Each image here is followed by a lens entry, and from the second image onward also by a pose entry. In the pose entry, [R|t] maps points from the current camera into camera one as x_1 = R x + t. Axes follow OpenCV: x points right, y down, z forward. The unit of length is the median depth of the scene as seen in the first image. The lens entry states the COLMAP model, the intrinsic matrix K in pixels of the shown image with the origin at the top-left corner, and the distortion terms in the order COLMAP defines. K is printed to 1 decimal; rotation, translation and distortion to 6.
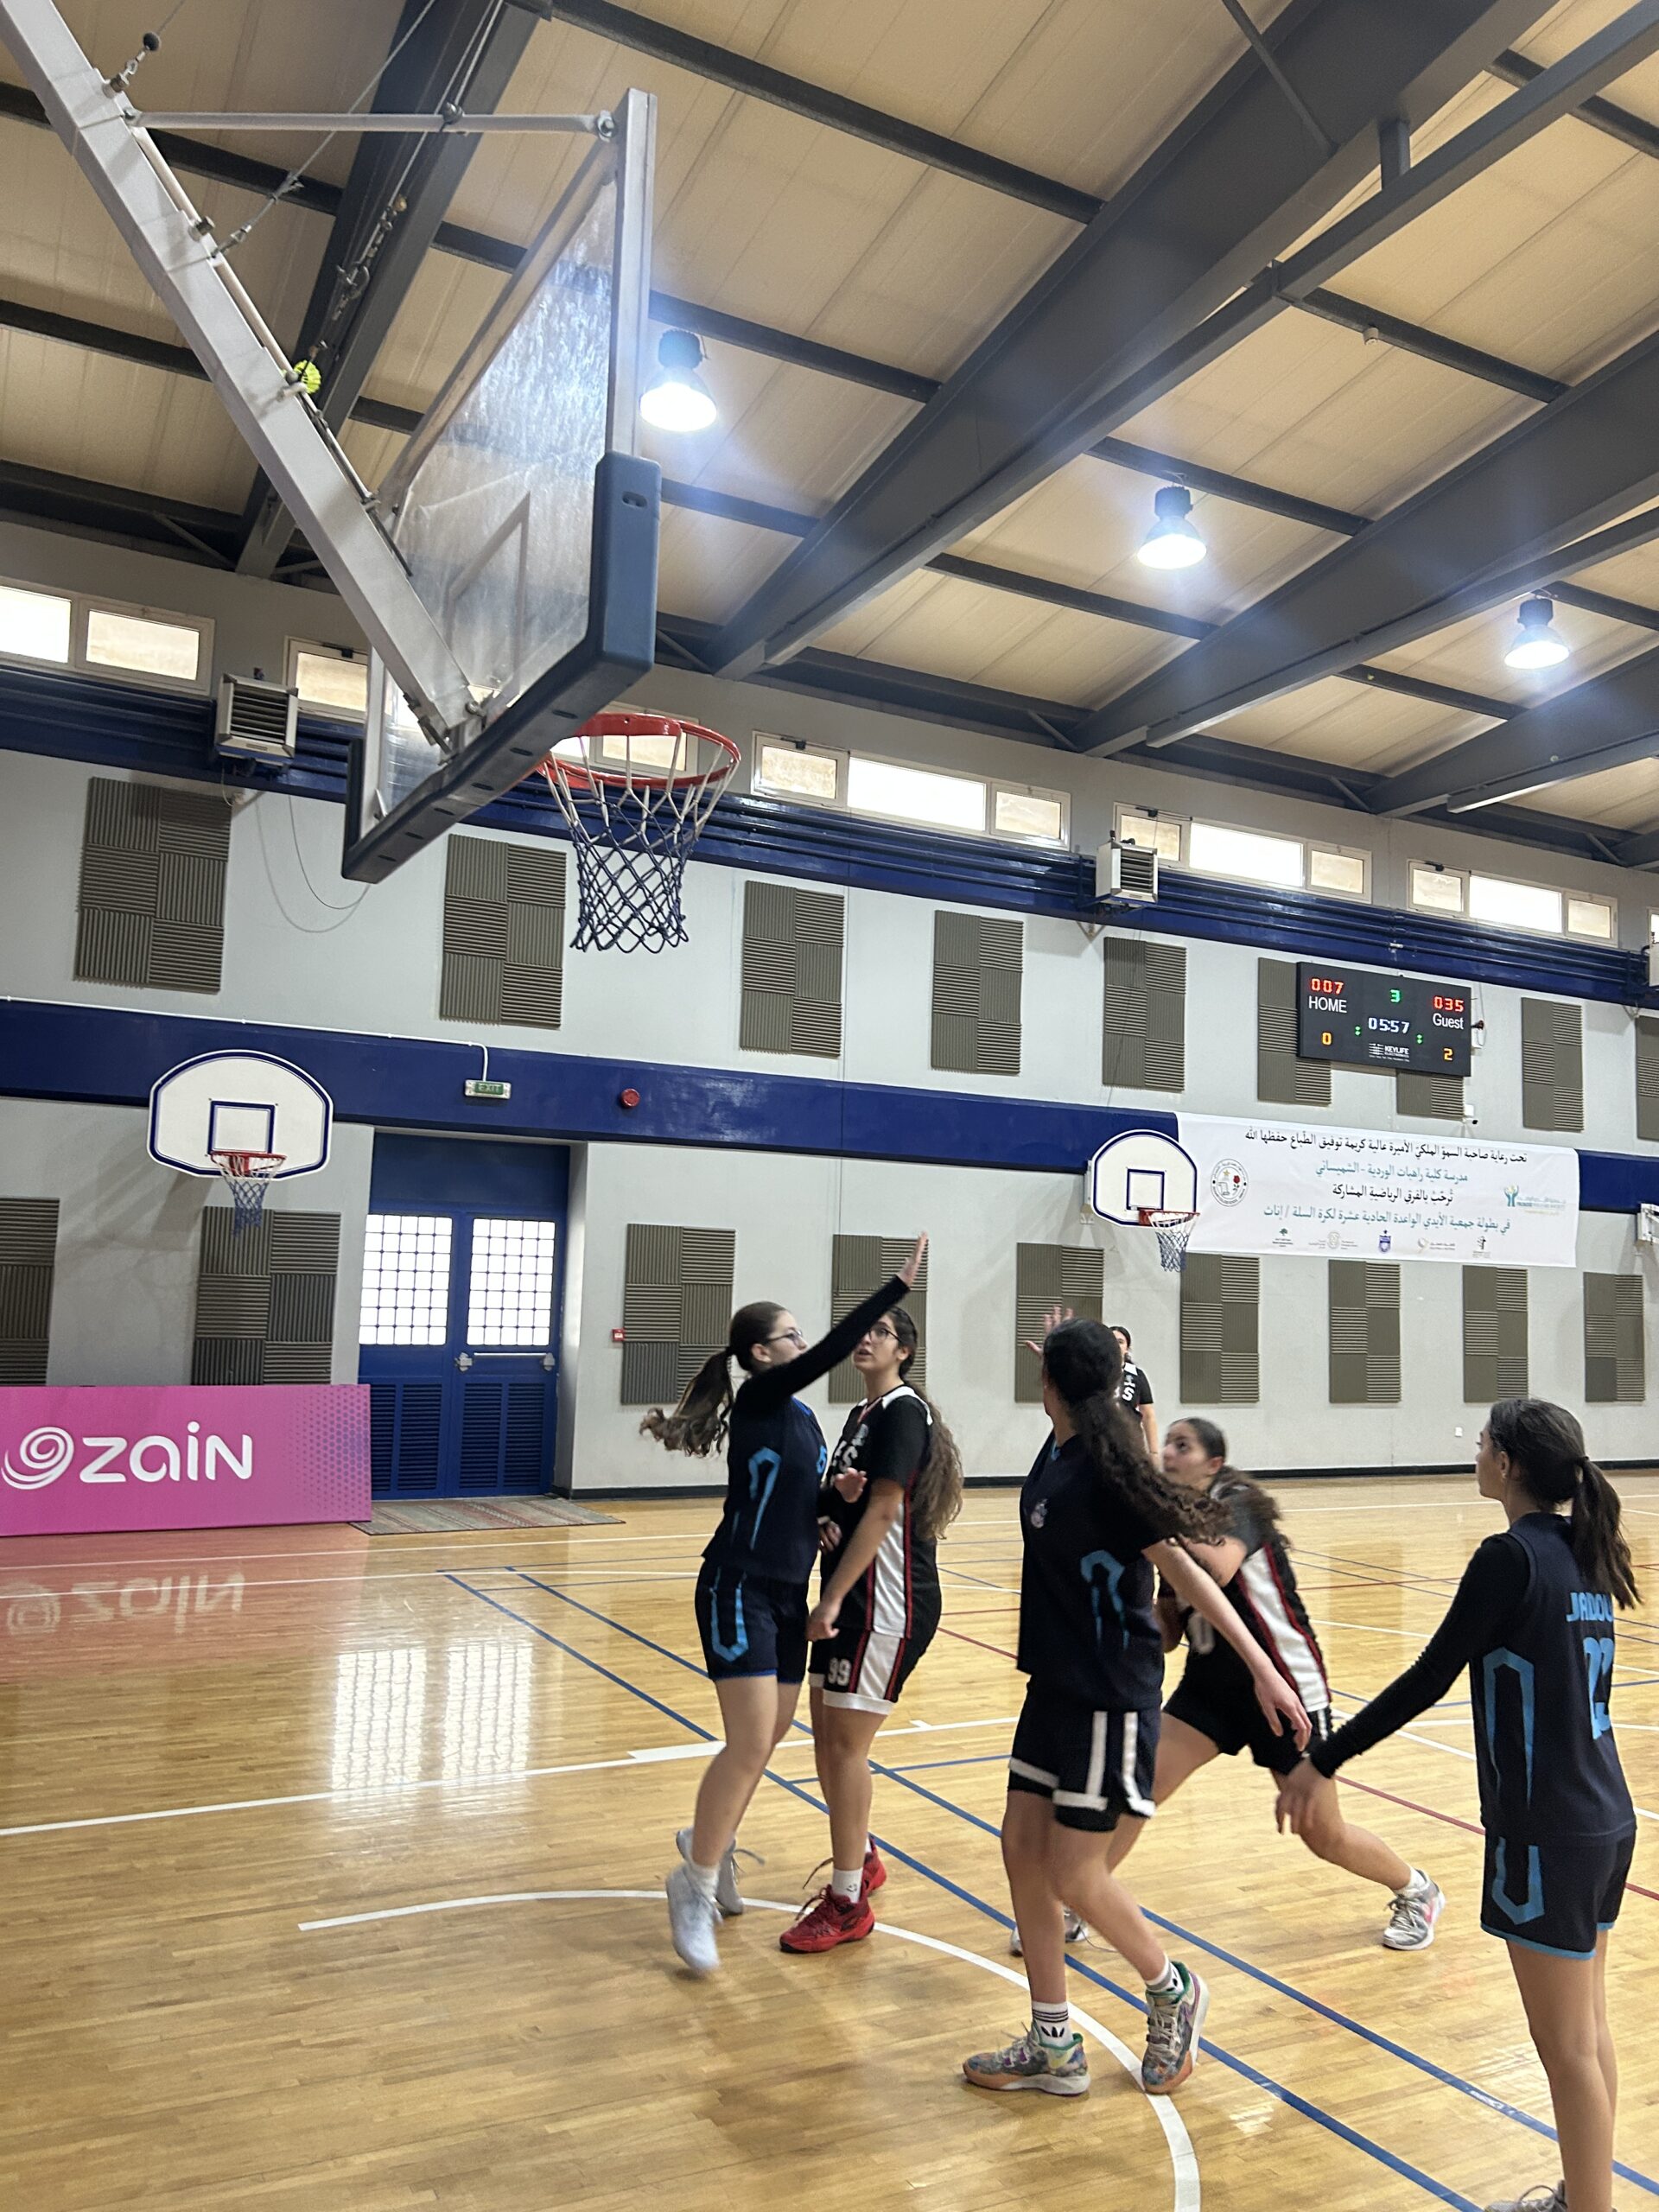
lens RADIAL K [[1675.2, 0, 816.4], [0, 1675.2, 1110.8], [0, 0, 1]] dist [0.054658, -0.066510]
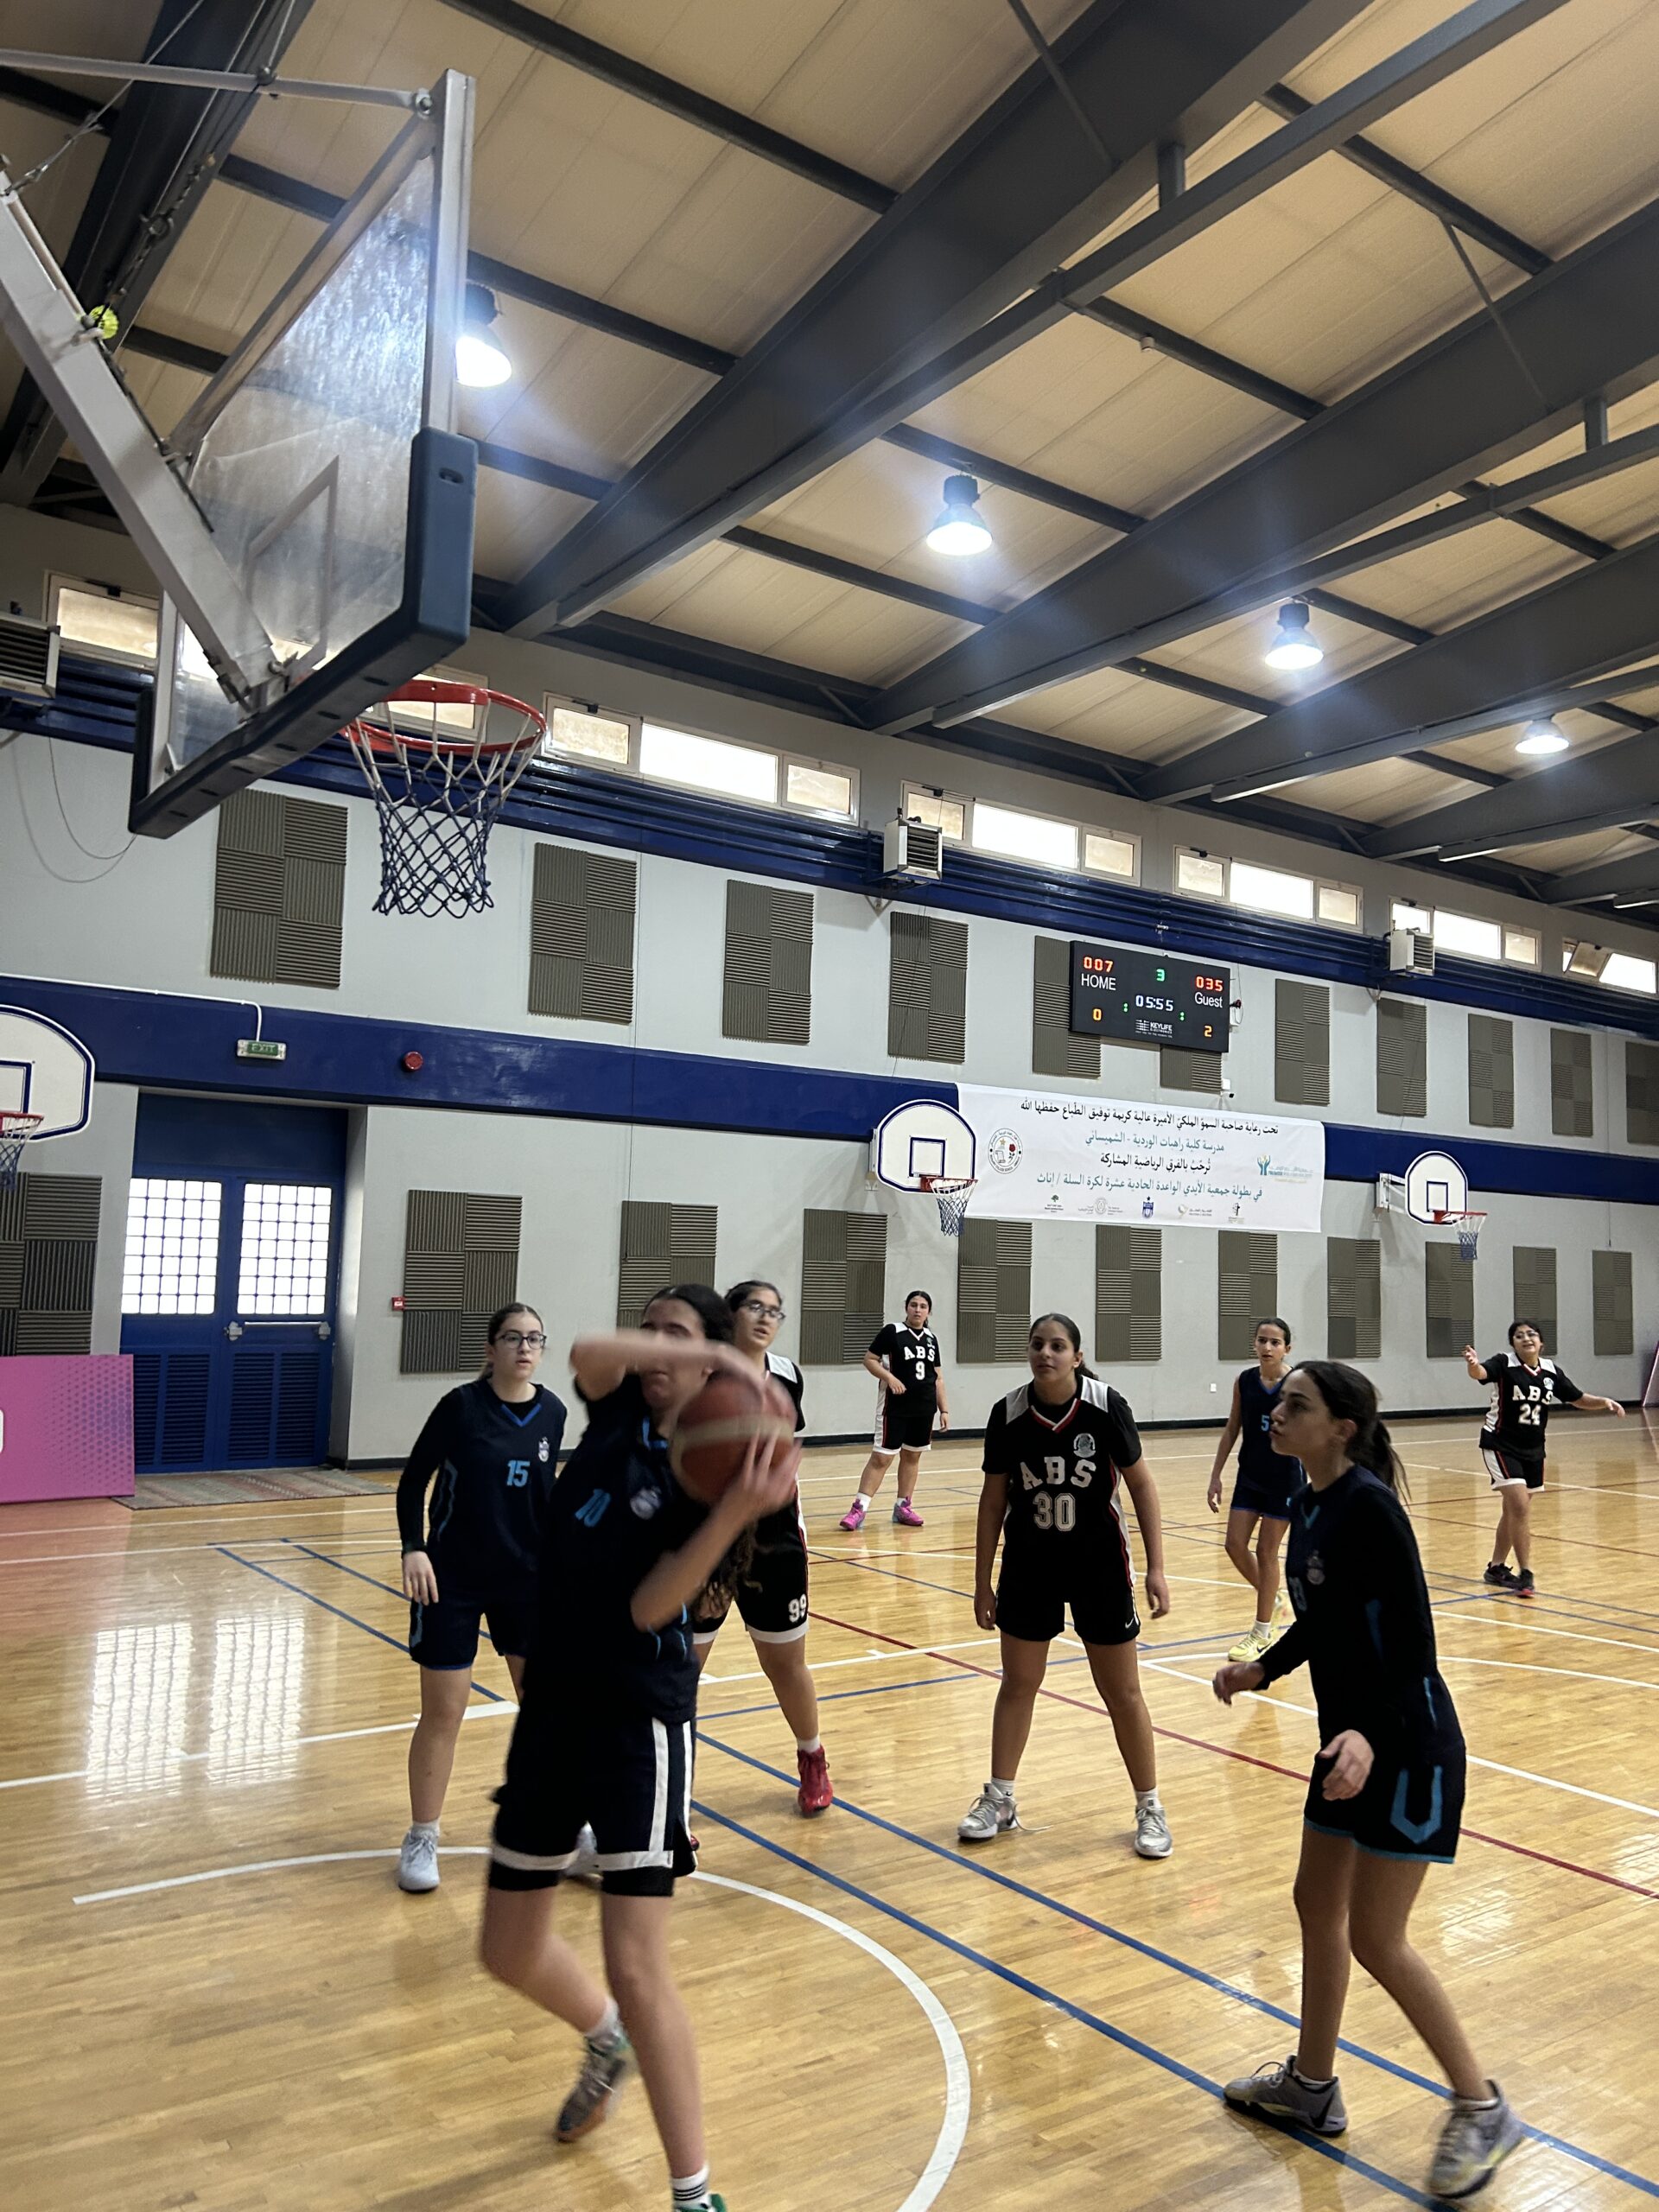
lens RADIAL K [[1675.2, 0, 847.1], [0, 1675.2, 1092.9], [0, 0, 1]] dist [0.054658, -0.066510]
pose [[0.989175, 0.011808, 0.146267, -0.002992], [-0.013085, 0.999884, 0.007776, -0.000045], [-0.146158, -0.009606, 0.989215, -0.009171]]
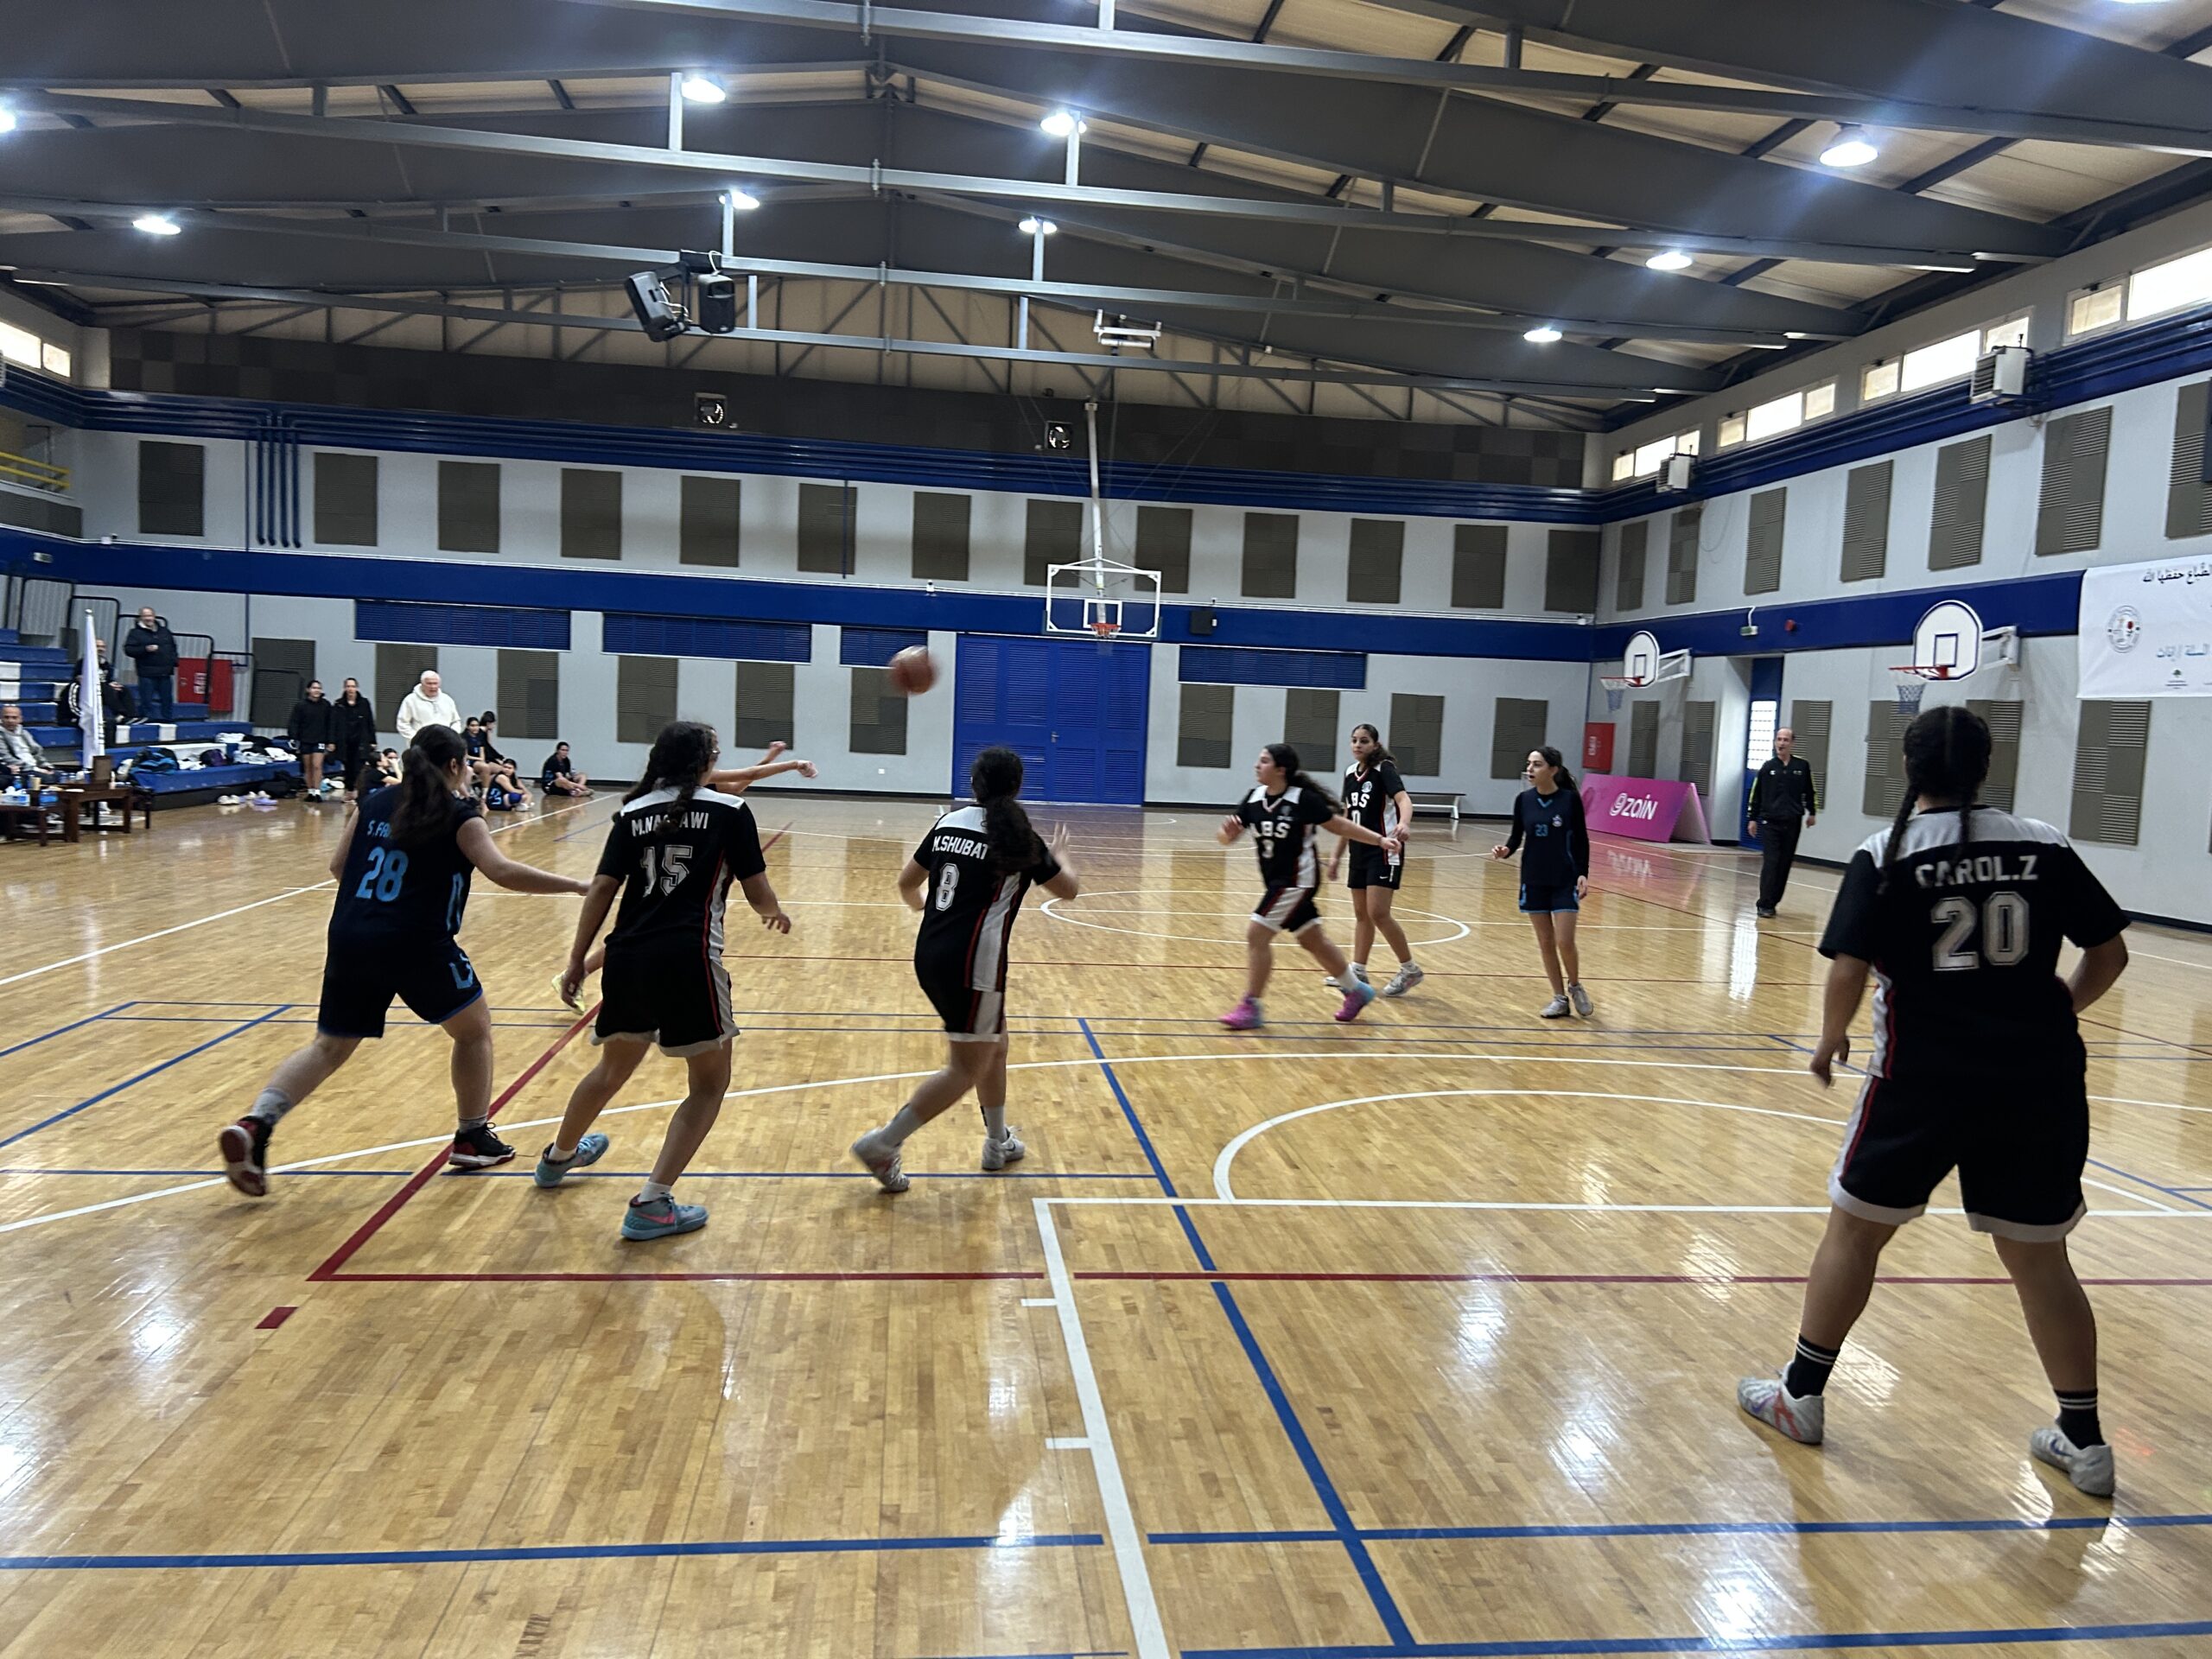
lens RADIAL K [[1675.2, 0, 1111.8], [0, 1675.2, 852.5], [0, 0, 1]] dist [0.054658, -0.066510]
pose [[-0.351767, 0.033533, -0.935487, 1.525459], [0.047400, 0.998714, 0.017975, 0.139397], [0.934887, -0.038019, -0.352904, 0.839204]]
